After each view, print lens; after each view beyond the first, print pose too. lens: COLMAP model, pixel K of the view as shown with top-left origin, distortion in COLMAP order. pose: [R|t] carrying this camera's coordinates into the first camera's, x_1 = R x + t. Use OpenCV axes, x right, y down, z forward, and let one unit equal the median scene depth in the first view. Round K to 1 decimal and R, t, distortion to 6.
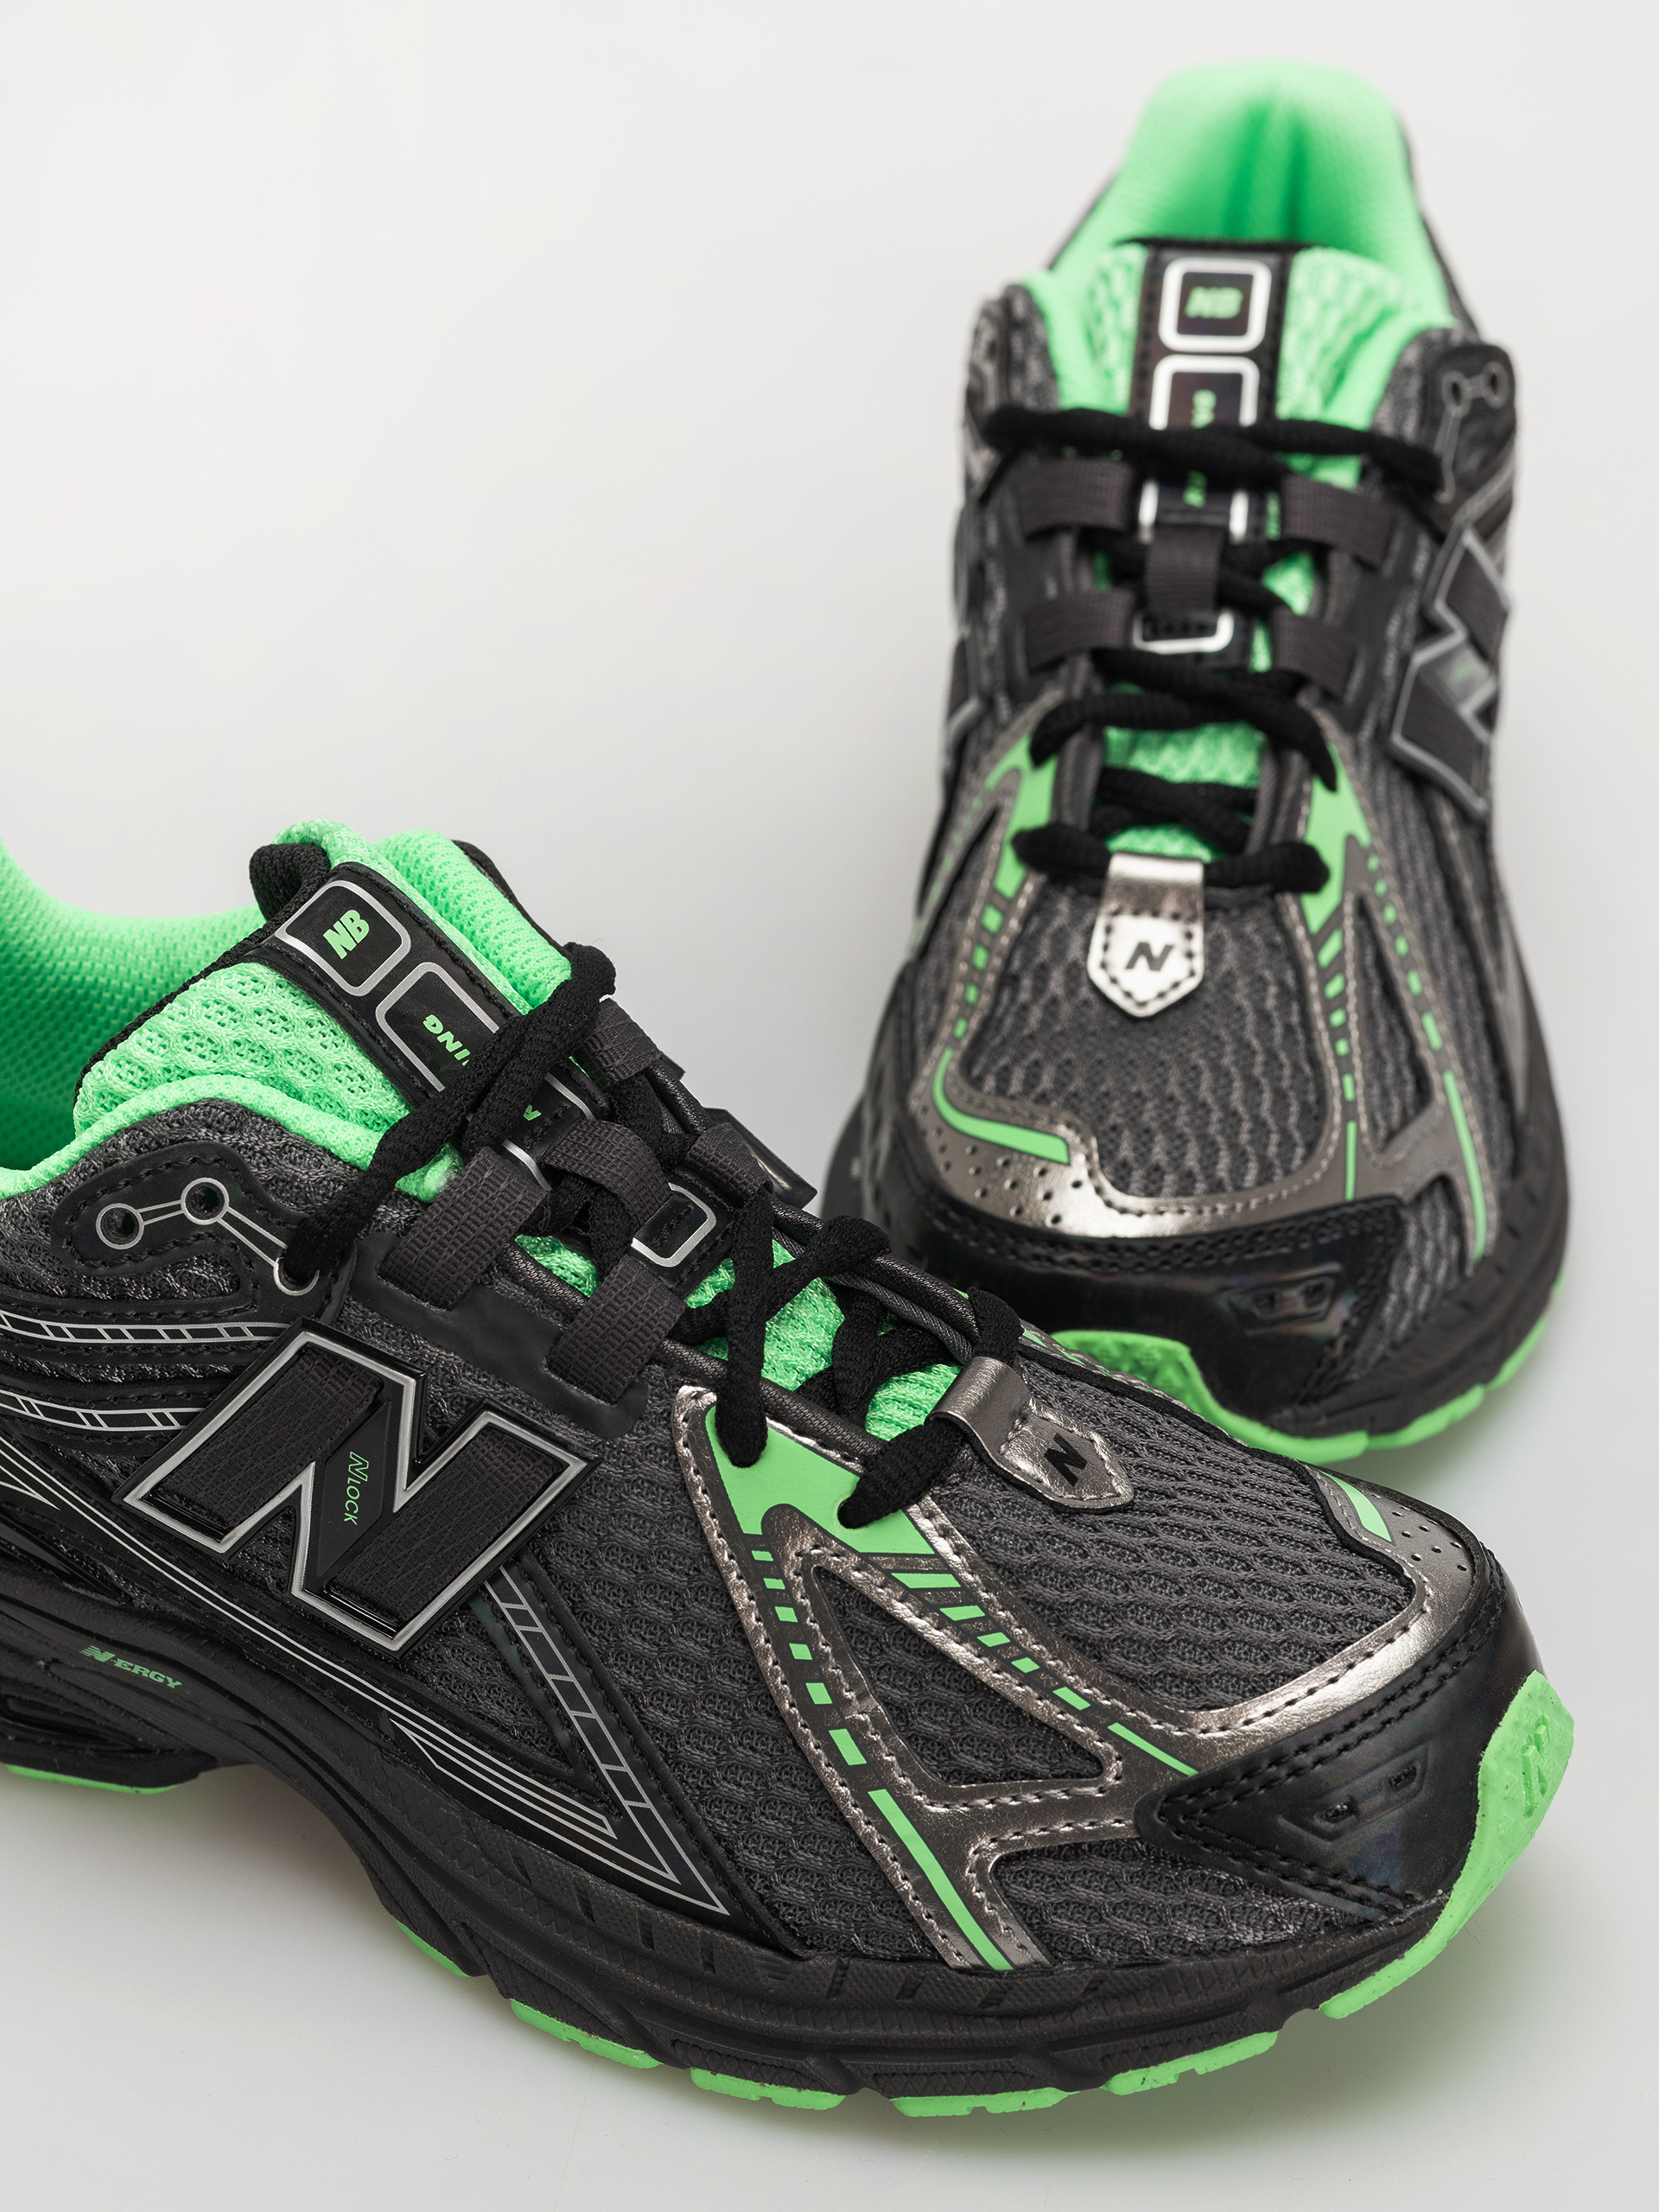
lens RADIAL K [[6858.8, 0, 829.5], [0, 6858.8, 1106.0], [0, 0, 1]] dist [0.014522, 1.793489]
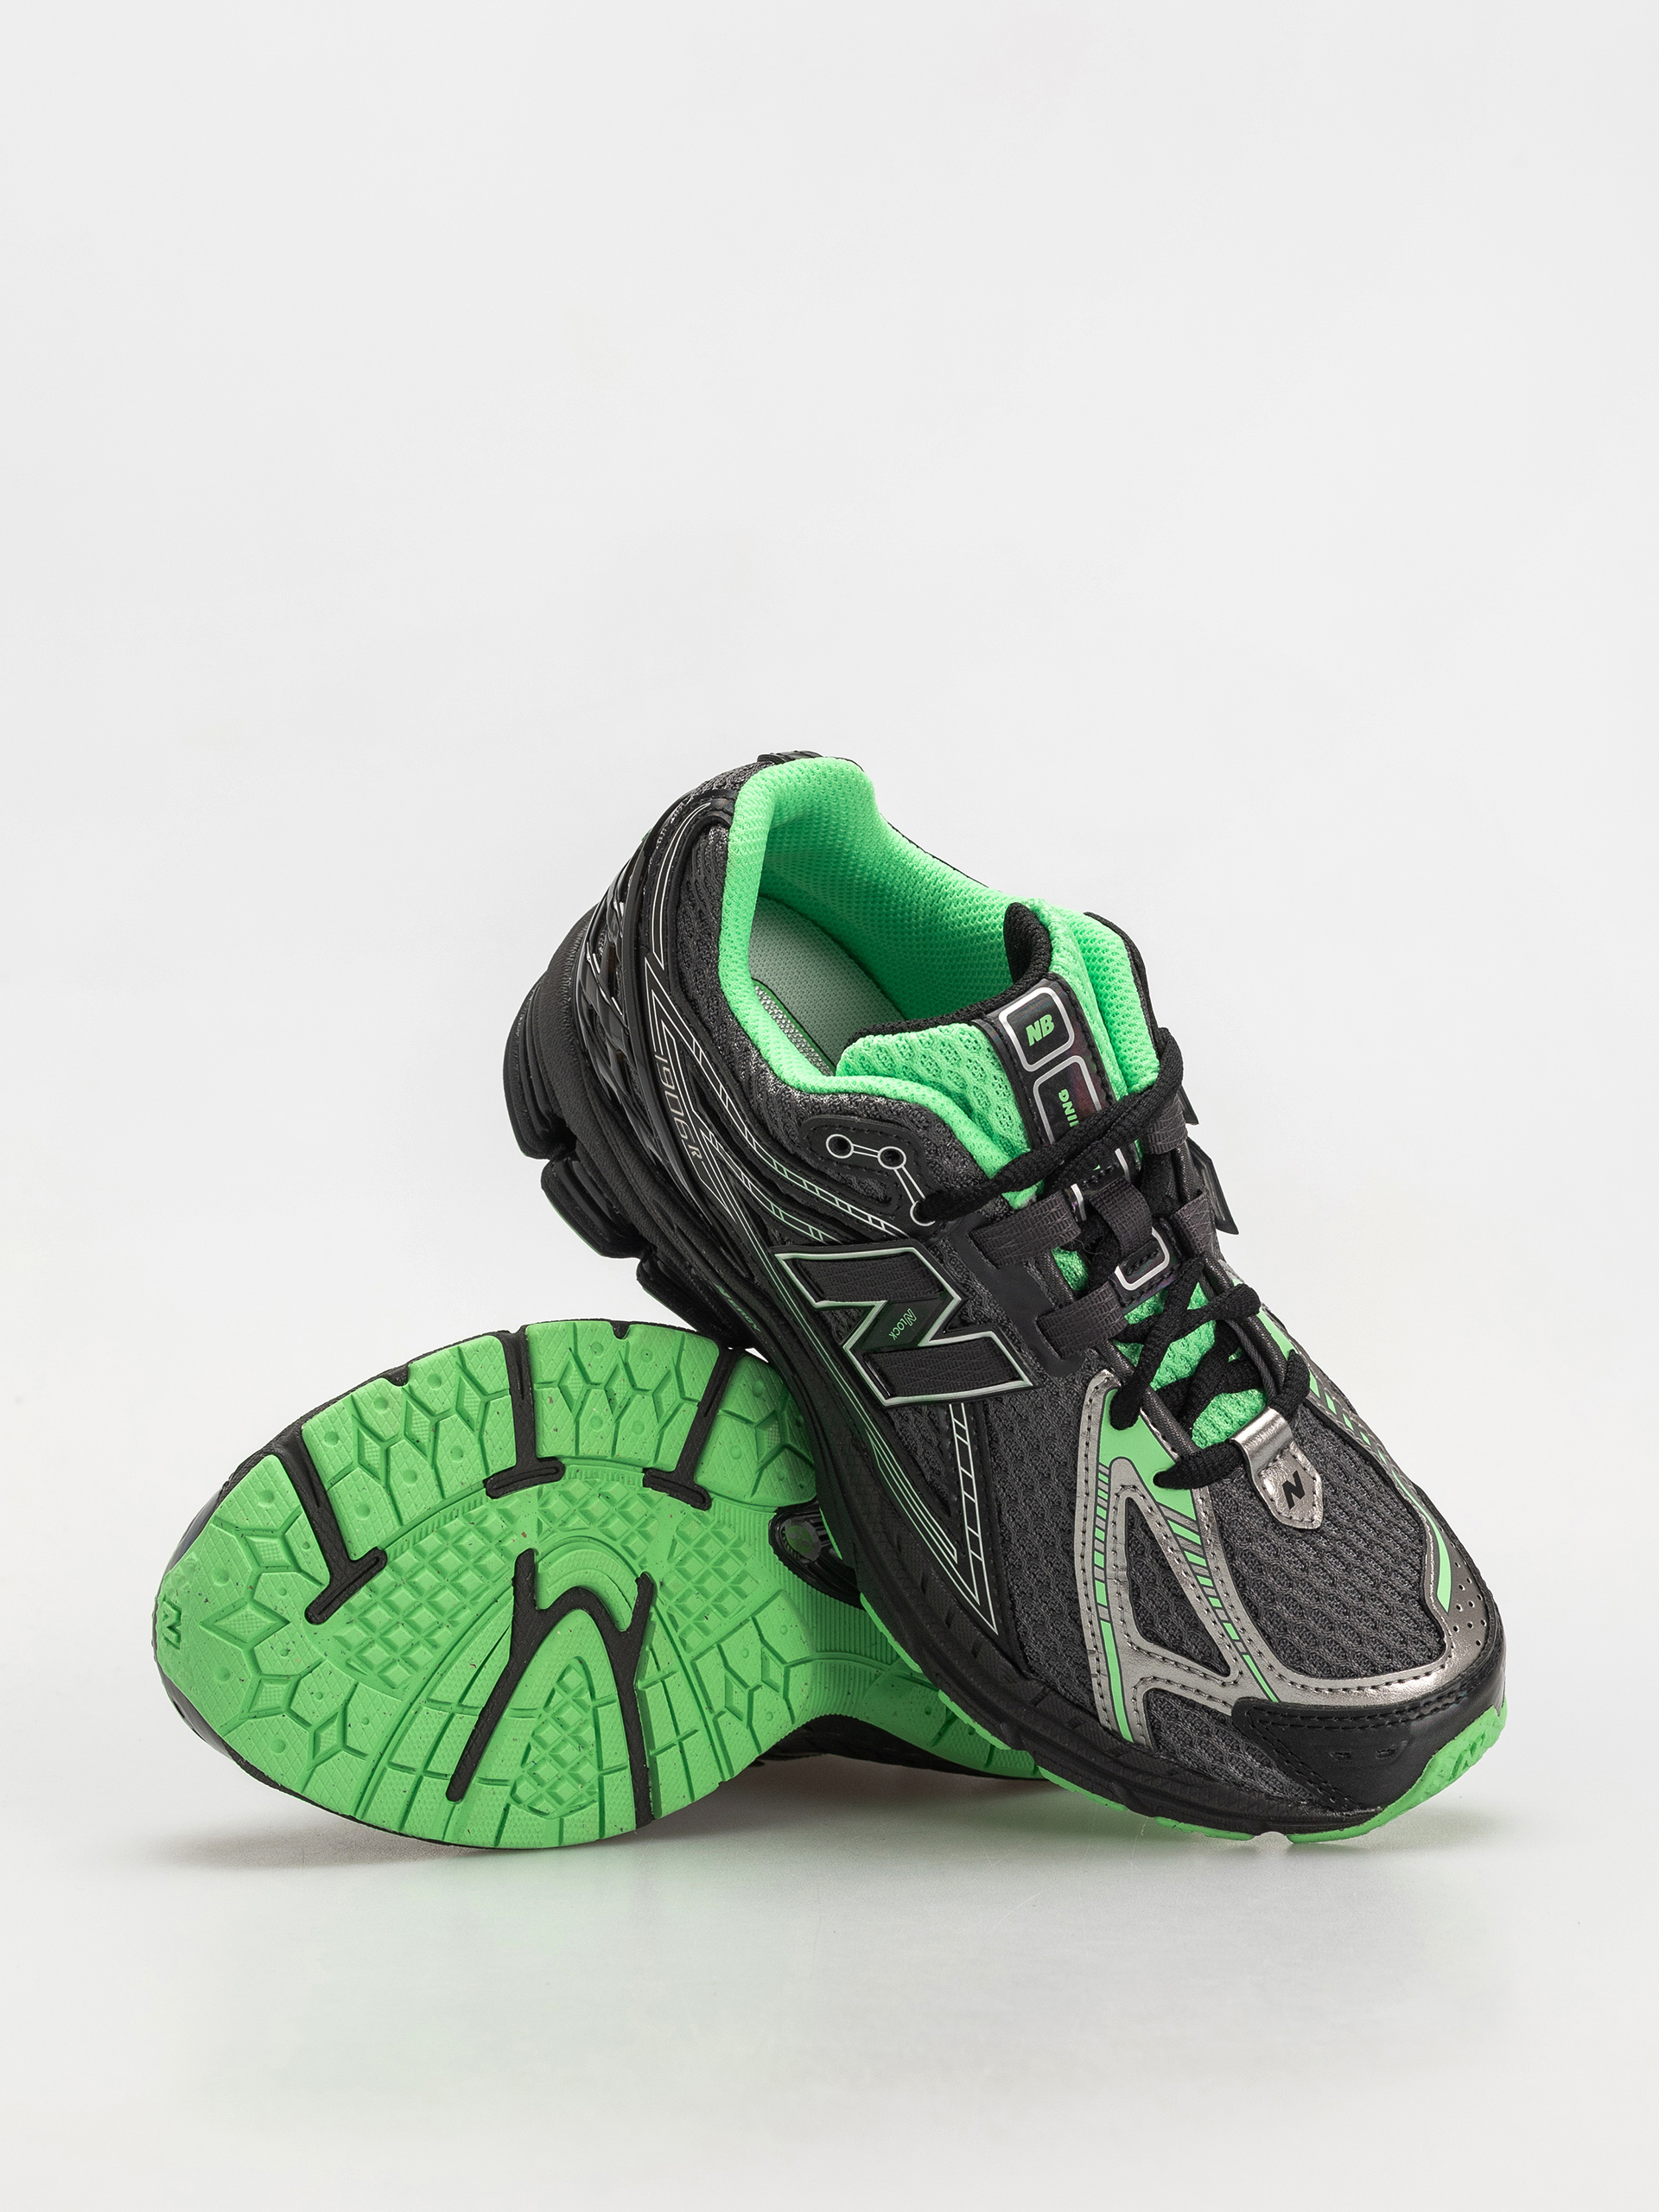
lens RADIAL K [[6858.8, 0, 829.5], [0, 6858.8, 1106.0], [0, 0, 1]] dist [0.014522, 1.793489]
pose [[0.904246, 0.424967, 0.041742, -0.177724], [-0.410372, 0.837825, 0.360062, -0.583189], [0.118042, -0.342714, 0.931994, -0.540794]]
